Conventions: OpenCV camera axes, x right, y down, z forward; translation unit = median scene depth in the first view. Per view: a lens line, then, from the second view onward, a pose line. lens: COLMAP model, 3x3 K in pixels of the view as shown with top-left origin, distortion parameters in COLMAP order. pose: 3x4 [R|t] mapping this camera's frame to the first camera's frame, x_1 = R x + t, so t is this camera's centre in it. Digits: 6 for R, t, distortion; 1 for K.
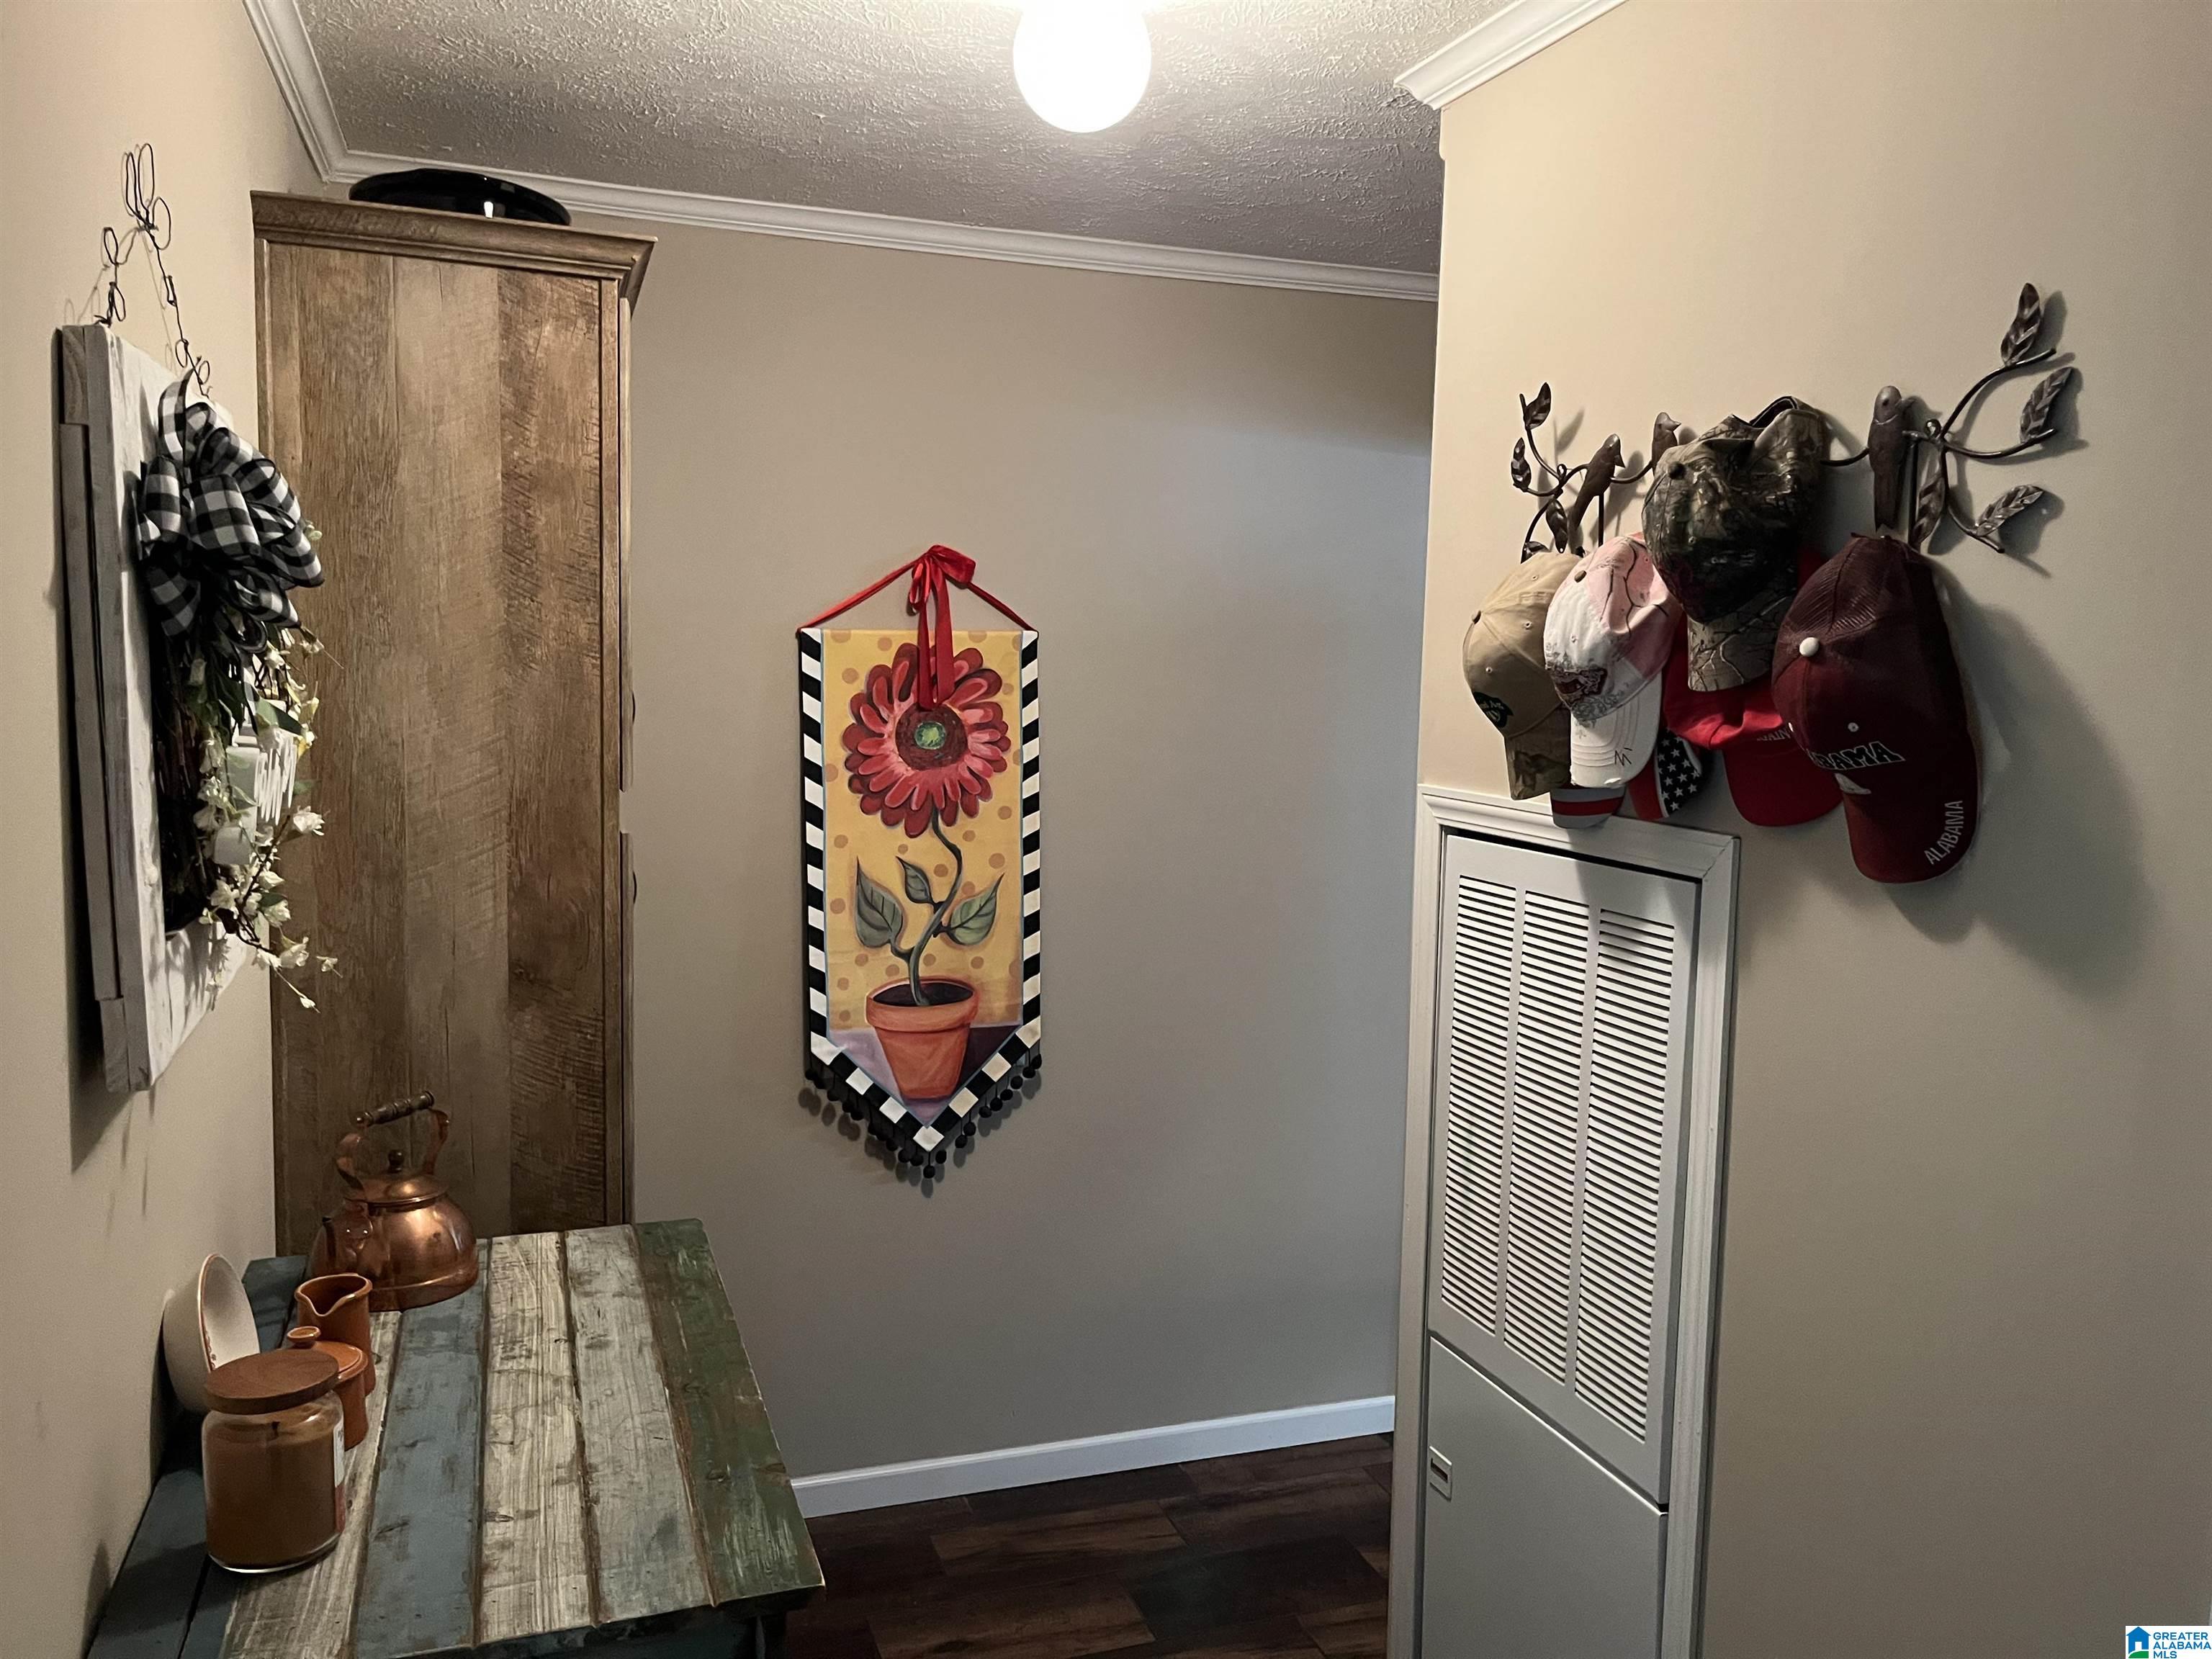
lens RADIAL K [[1676.4, 0, 1107.4], [0, 1676.4, 830.6], [0, 0, 1]] dist [0.069092, -0.096190]
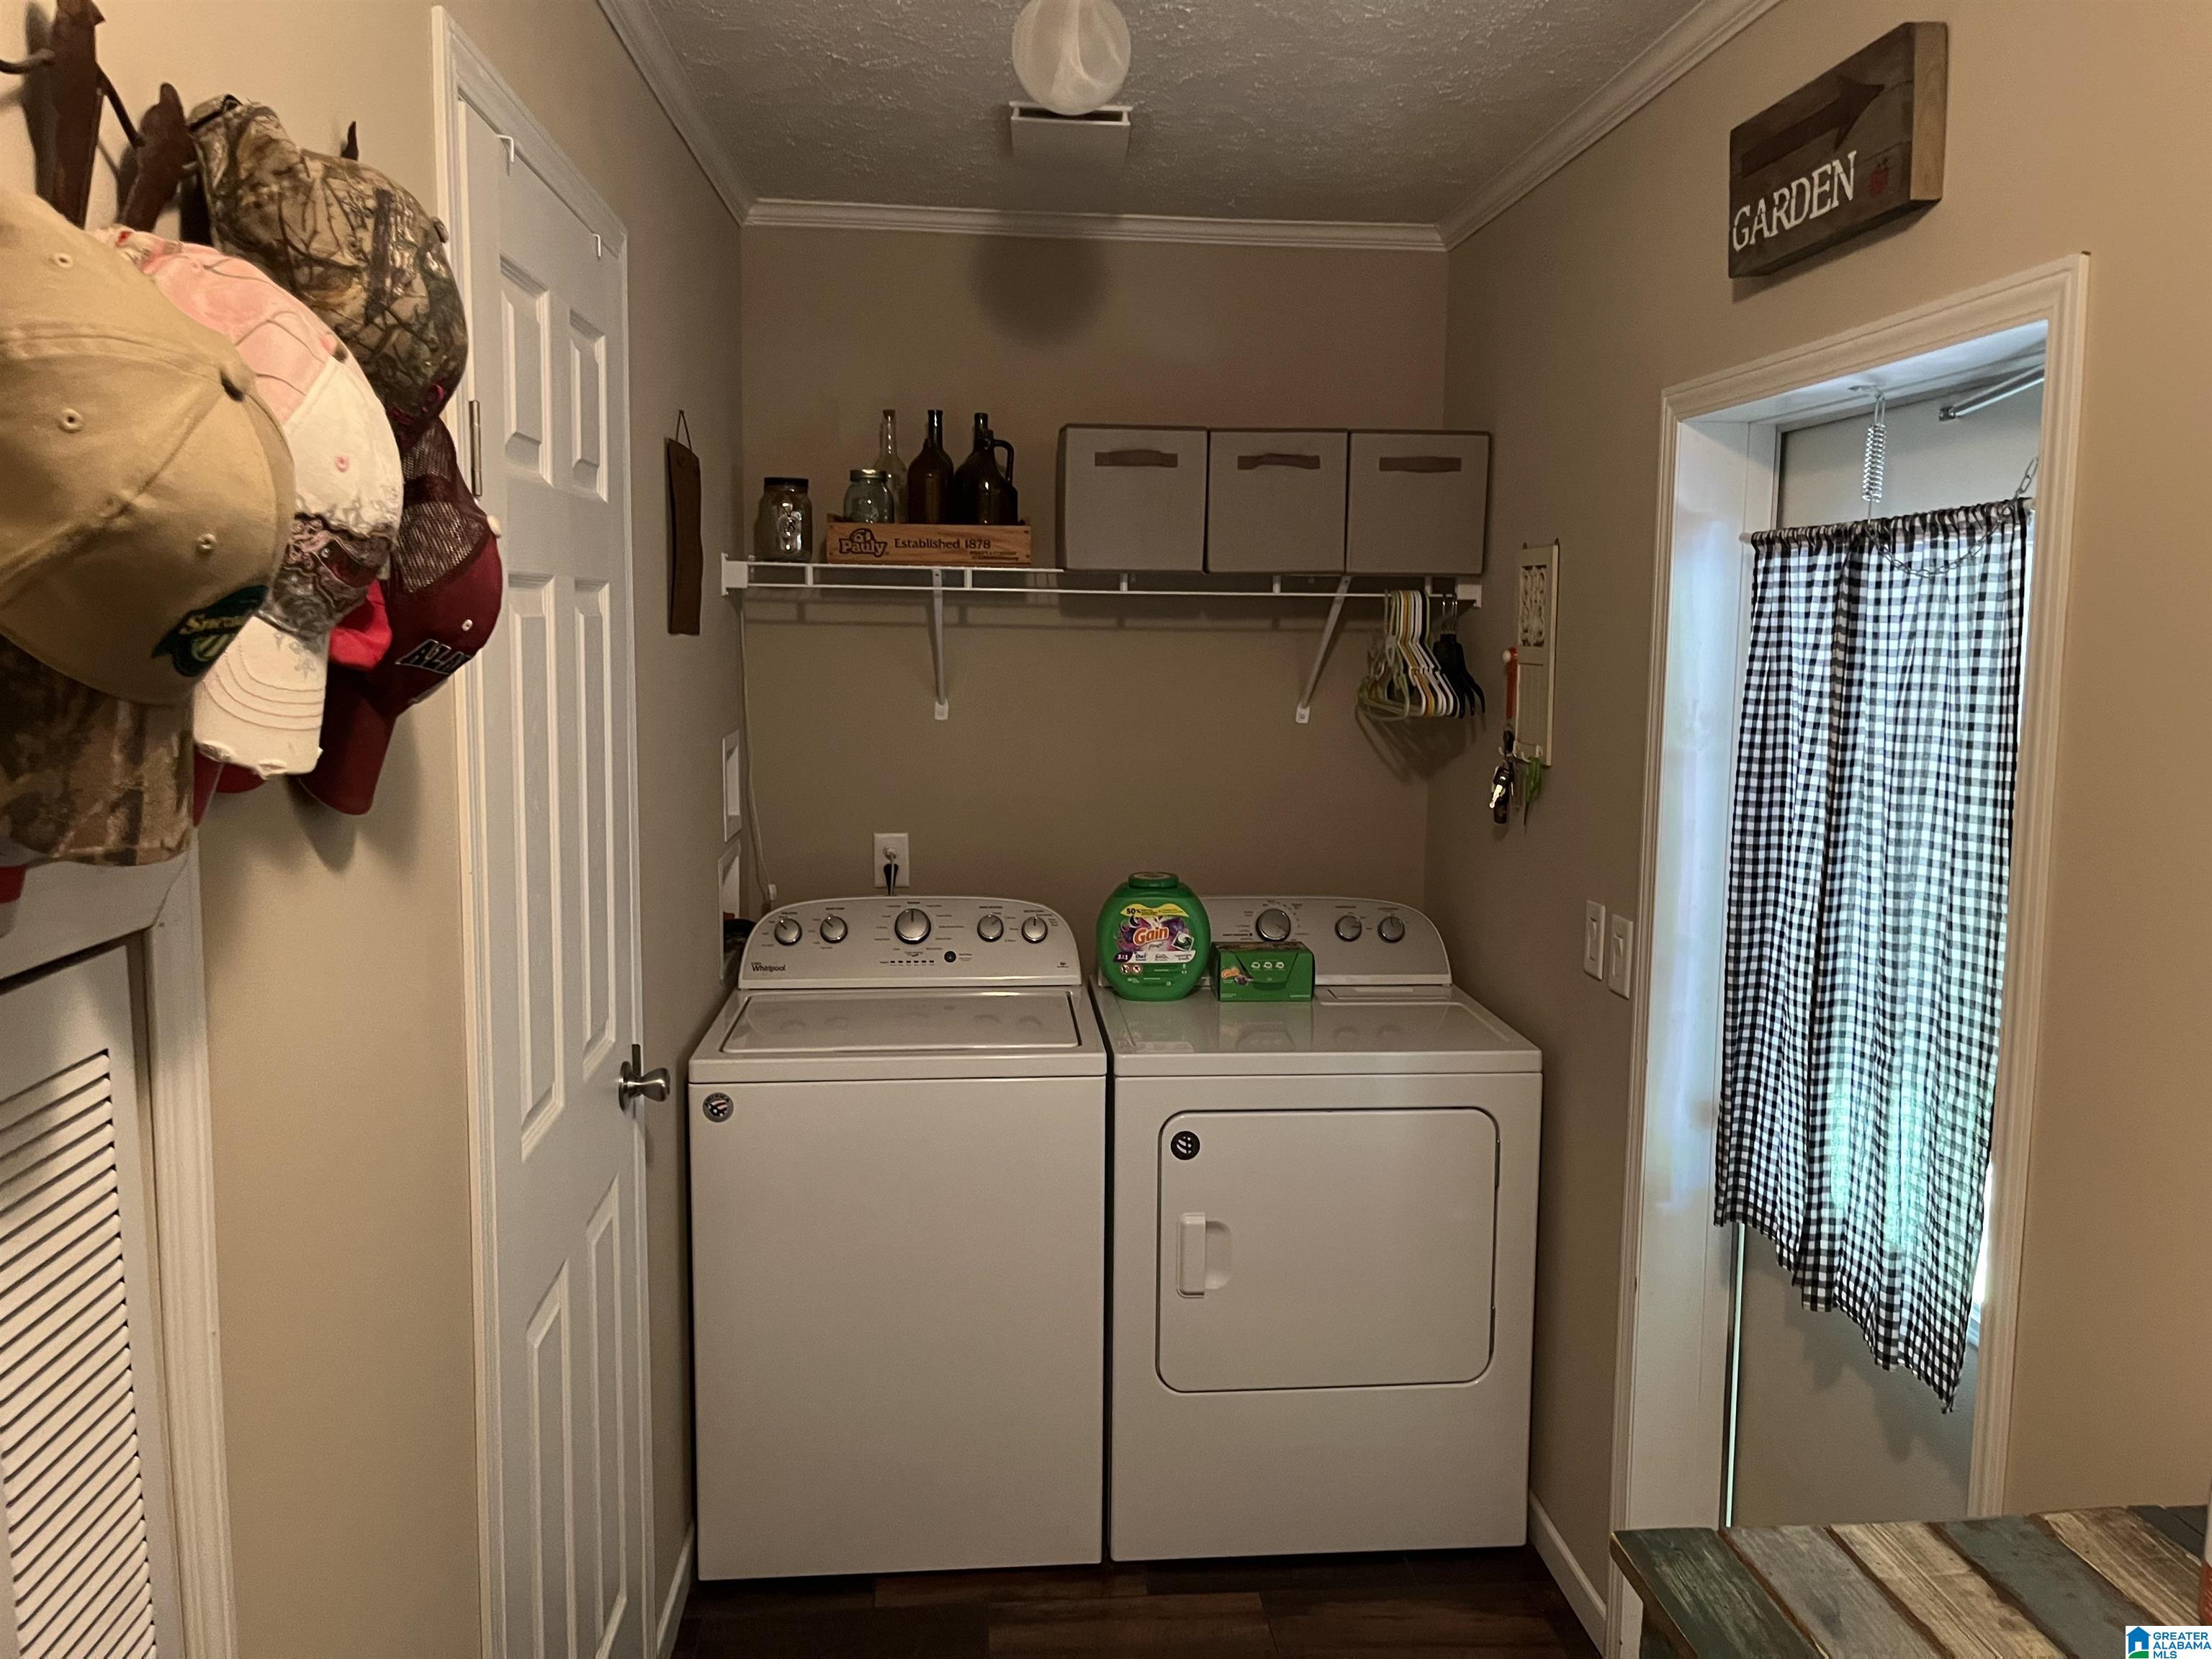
lens RADIAL K [[1676.4, 0, 1109.0], [0, 1676.4, 823.0], [0, 0, 1]] dist [0.069092, -0.096190]
pose [[-0.968511, -0.071192, 0.238574, -0.087502], [-0.017393, 0.975252, 0.220411, -0.169252], [-0.248361, 0.209321, -0.945781, 1.902297]]
